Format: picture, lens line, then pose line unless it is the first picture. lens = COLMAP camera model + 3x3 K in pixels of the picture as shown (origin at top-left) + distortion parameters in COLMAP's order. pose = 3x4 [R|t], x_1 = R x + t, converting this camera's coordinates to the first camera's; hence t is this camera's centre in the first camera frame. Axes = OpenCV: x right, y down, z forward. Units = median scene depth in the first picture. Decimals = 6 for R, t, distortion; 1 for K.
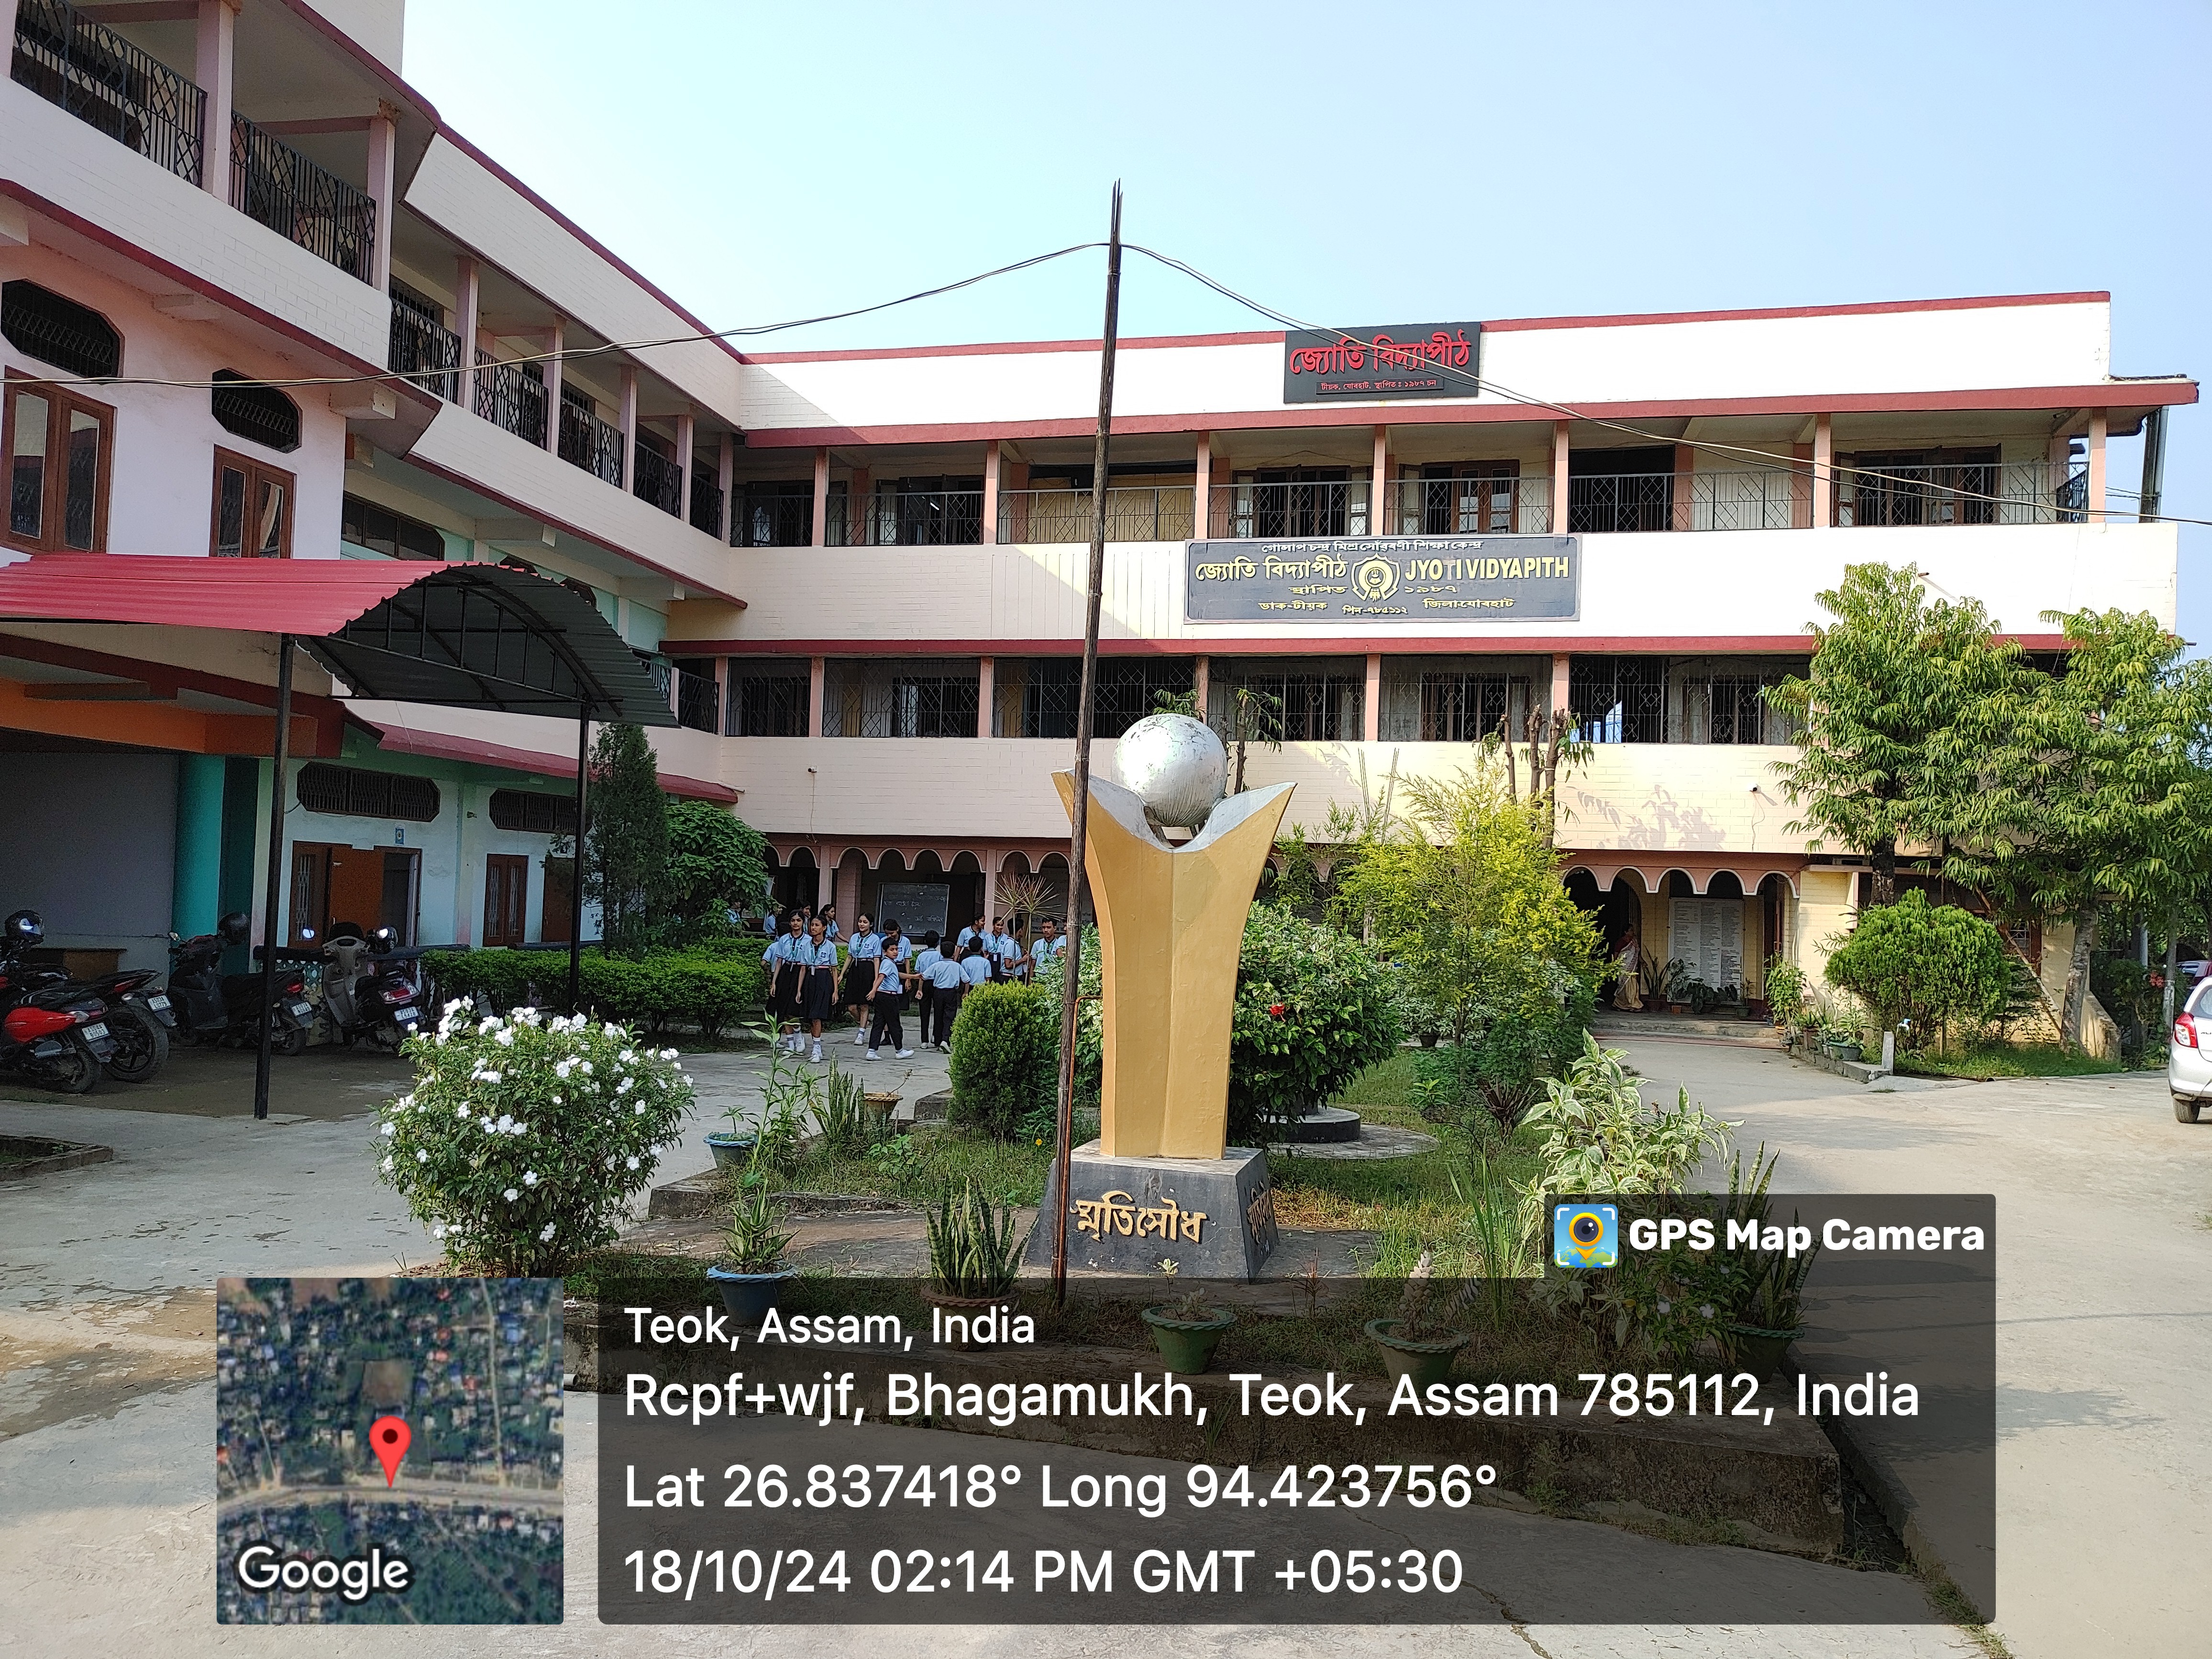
lens RADIAL K [[1691.6, 0, 1095.0], [0, 1691.6, 827.3], [0, 0, 1]] dist [0.053545, -0.035119]
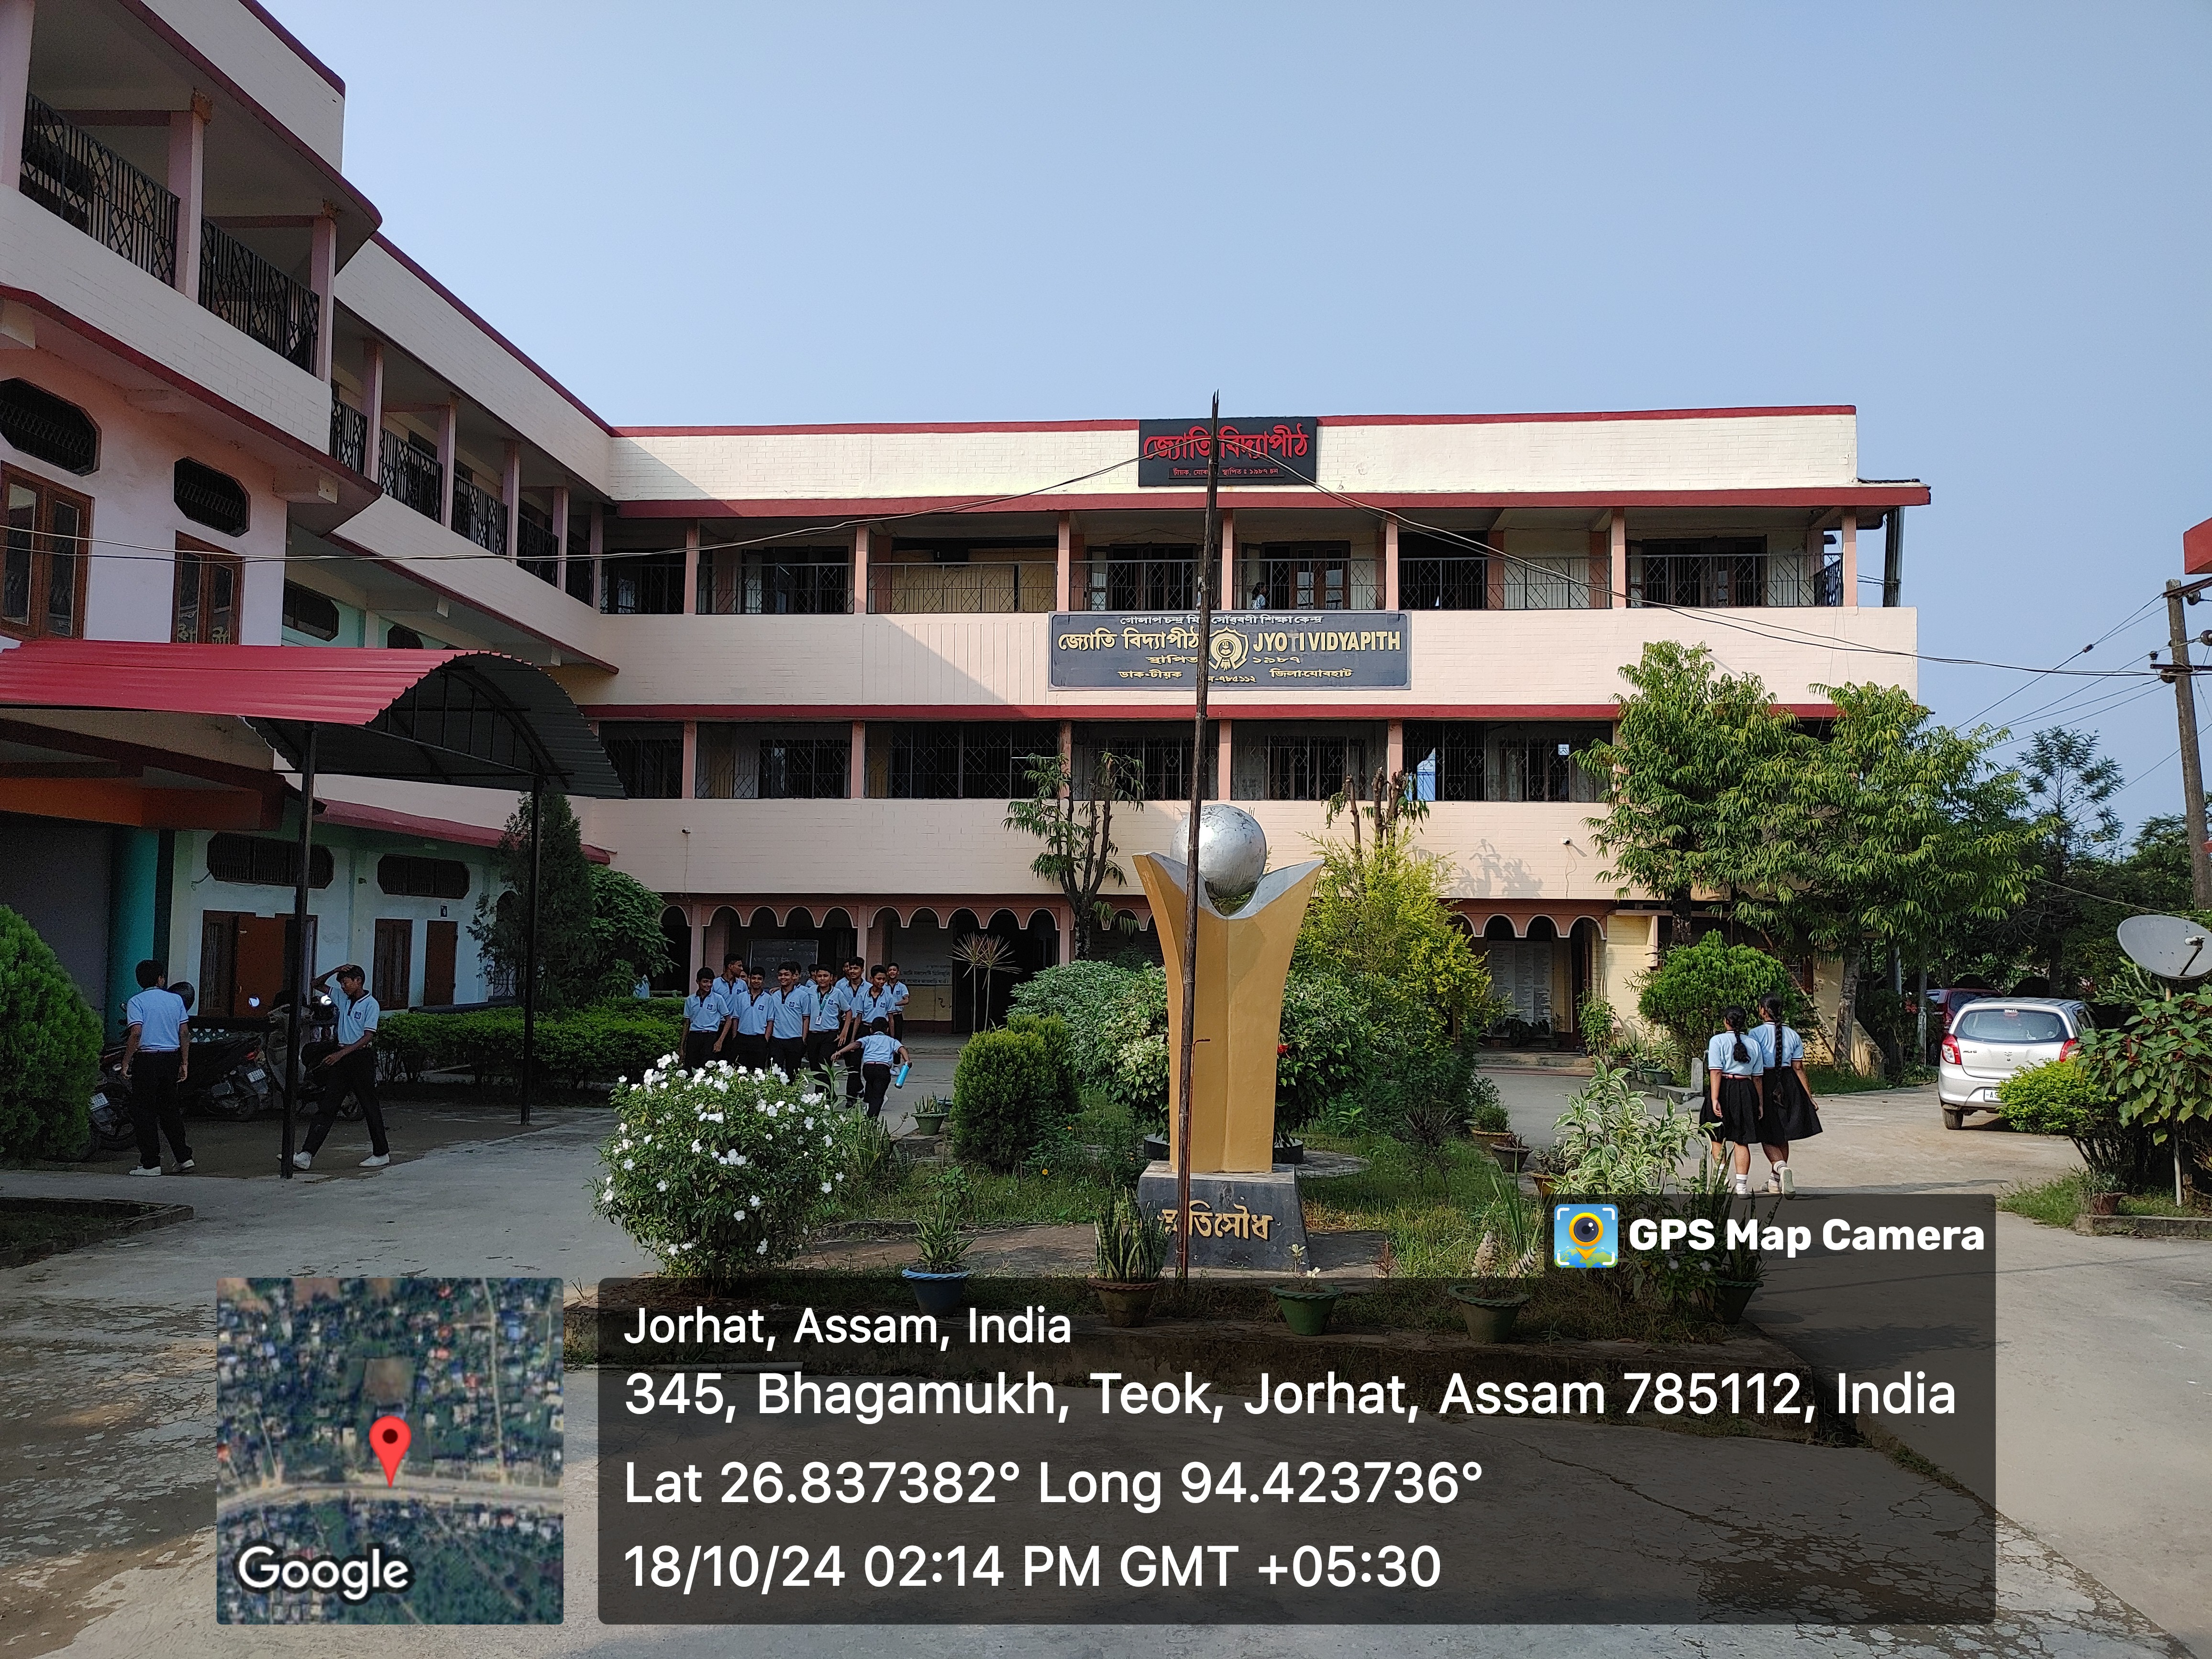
lens RADIAL K [[1691.6, 0, 1089.8], [0, 1691.6, 825.3], [0, 0, 1]] dist [0.053545, -0.035119]
pose [[0.991977, -0.008682, 0.126116, -0.059368], [0.012382, 0.999515, -0.028584, -0.005492], [-0.125807, 0.029917, 0.991604, -0.055637]]
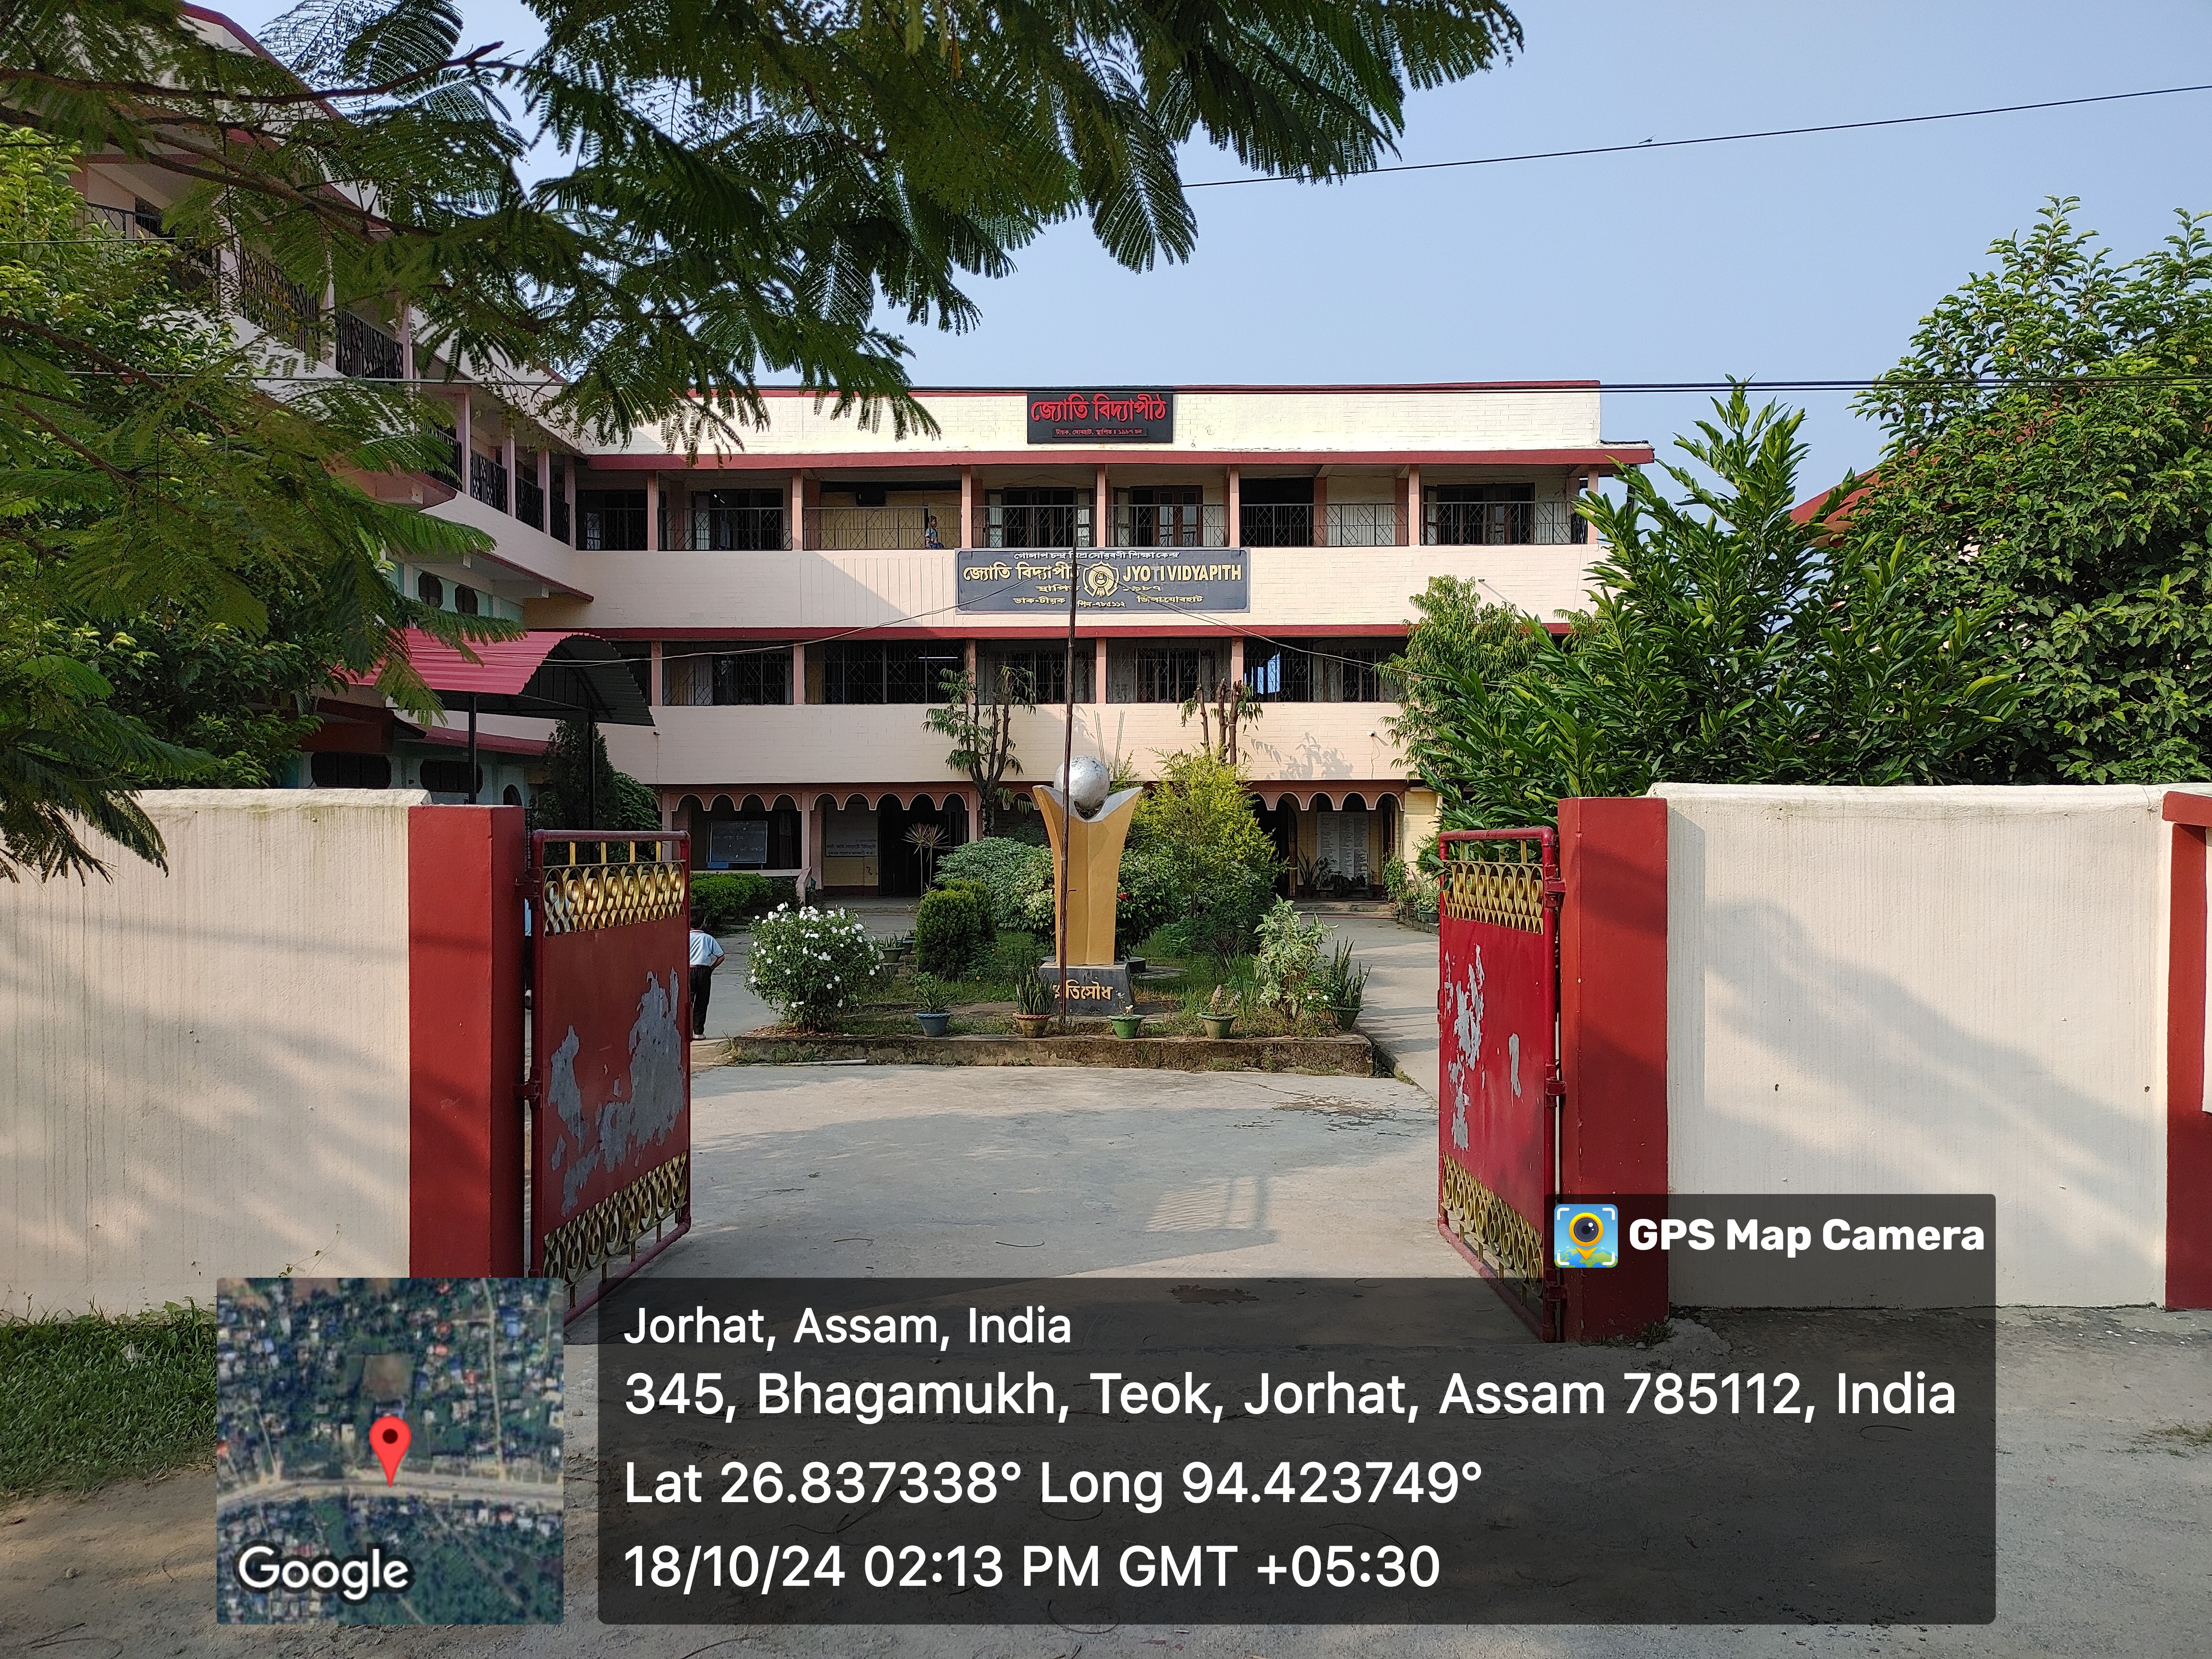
lens RADIAL K [[1691.6, 0, 1102.5], [0, 1691.6, 827.4], [0, 0, 1]] dist [0.053545, -0.035119]
pose [[0.980150, -0.035490, 0.195055, -0.101336], [0.025256, 0.998183, 0.054710, -0.027395], [-0.196642, -0.048698, 0.979265, -0.313388]]
